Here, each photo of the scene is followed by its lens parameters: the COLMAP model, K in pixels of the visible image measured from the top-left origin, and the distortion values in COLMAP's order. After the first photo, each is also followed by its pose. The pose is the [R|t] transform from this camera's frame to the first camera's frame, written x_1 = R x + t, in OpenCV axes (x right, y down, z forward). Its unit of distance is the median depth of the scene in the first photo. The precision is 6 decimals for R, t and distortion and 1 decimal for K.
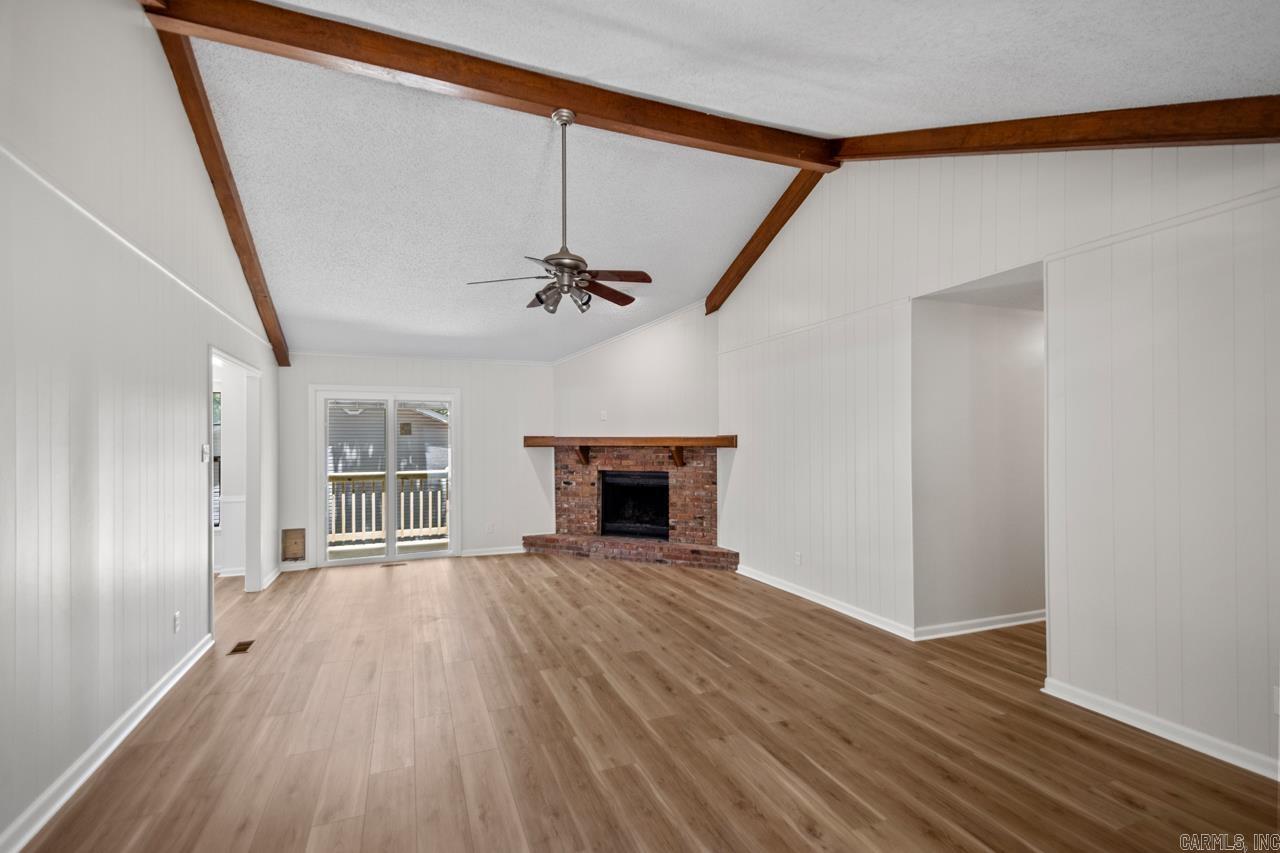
lens RADIAL K [[581.8, 0, 644.6], [0, 581.8, 433.6], [0, 0, 1]] dist [0.023445, -0.000102]
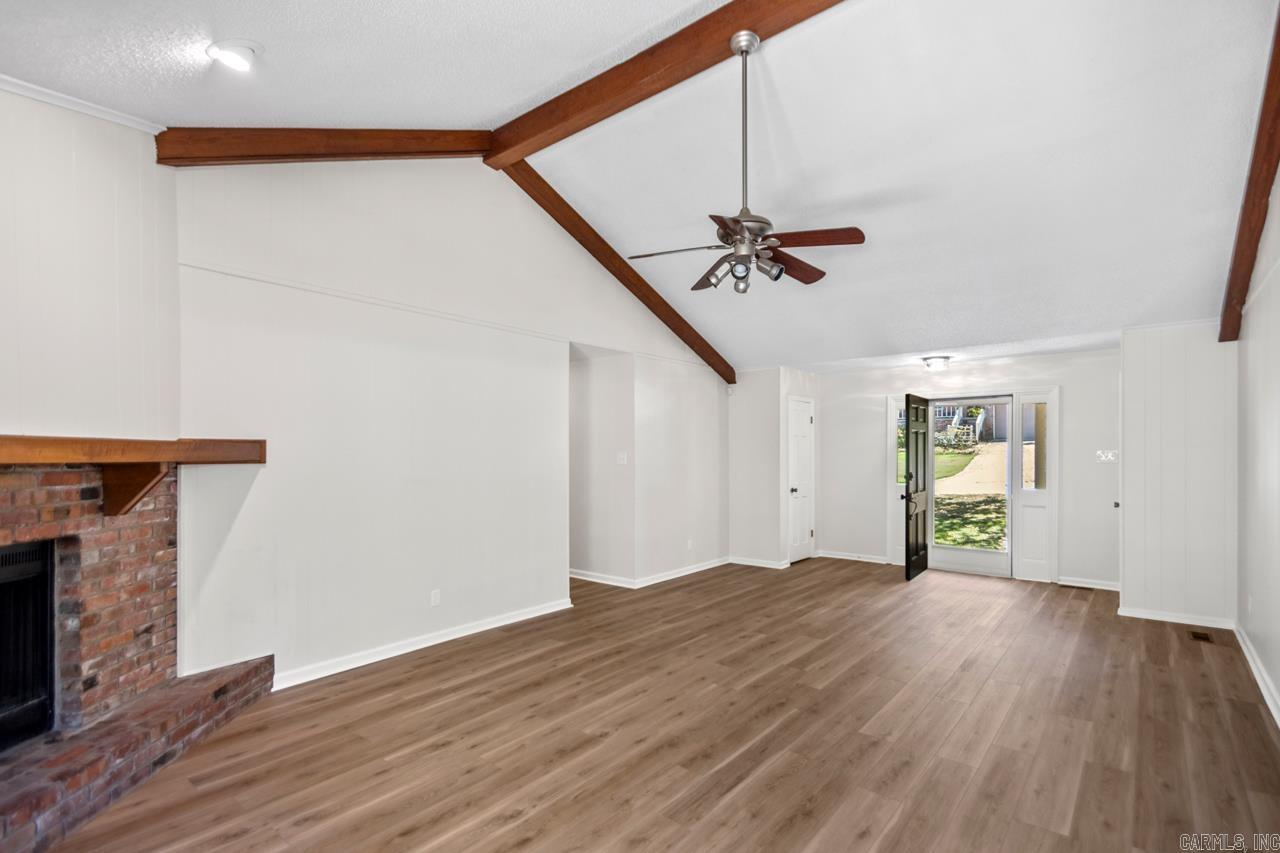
lens RADIAL K [[612.1, 0, 645.4], [0, 612.1, 455.2], [0, 0, 1]] dist [0.011212, -0.000703]
pose [[-0.480338, 0.003648, 0.877076, -0.521775], [-0.006200, 0.999952, -0.007554, 0.019193], [-0.877062, -0.009067, -0.480293, 0.981387]]
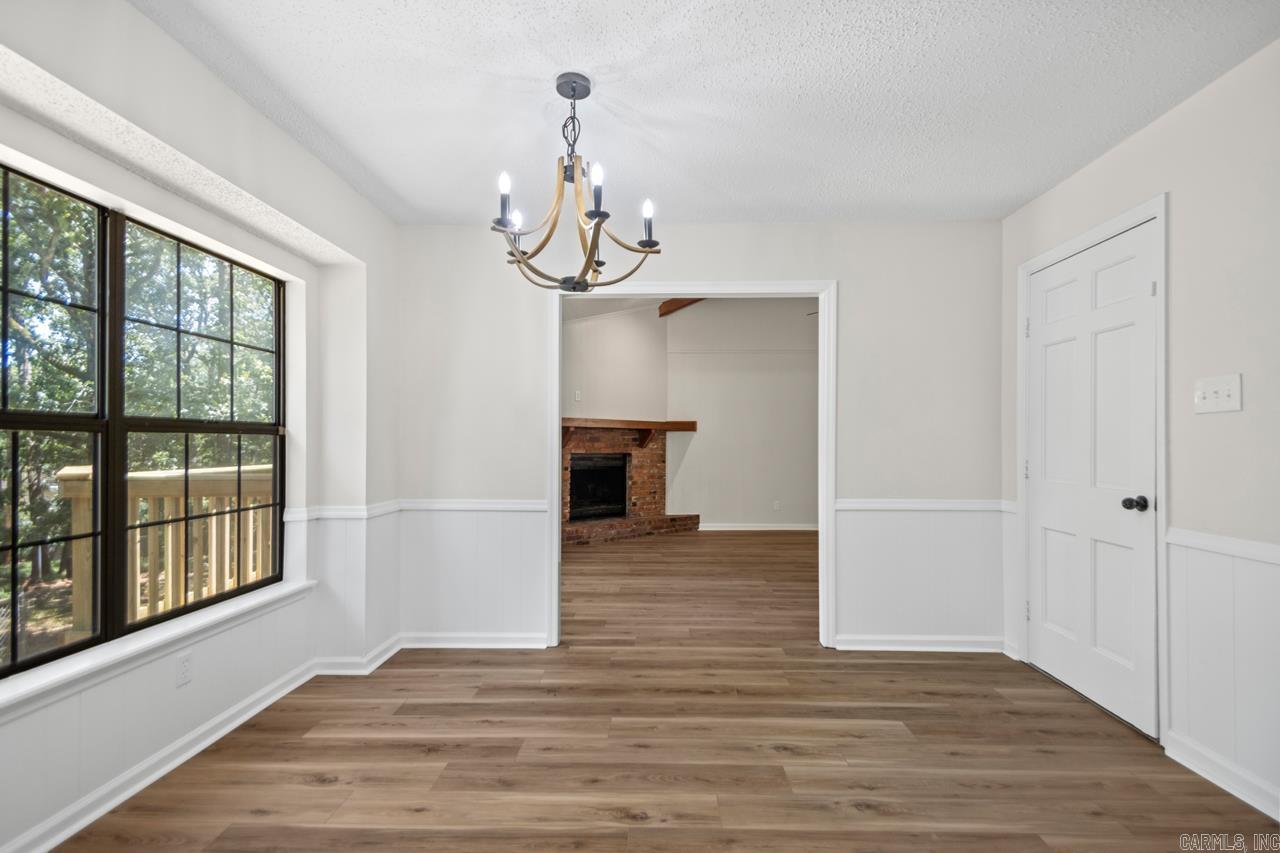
lens RADIAL K [[581.8, 0, 644.6], [0, 581.8, 433.6], [0, 0, 1]] dist [0.023445, -0.000102]
pose [[0.402168, 0.020440, 0.915338, -1.053464], [-0.017405, 0.999741, -0.014678, 0.050311], [-0.915400, -0.010029, 0.402419, 0.608130]]
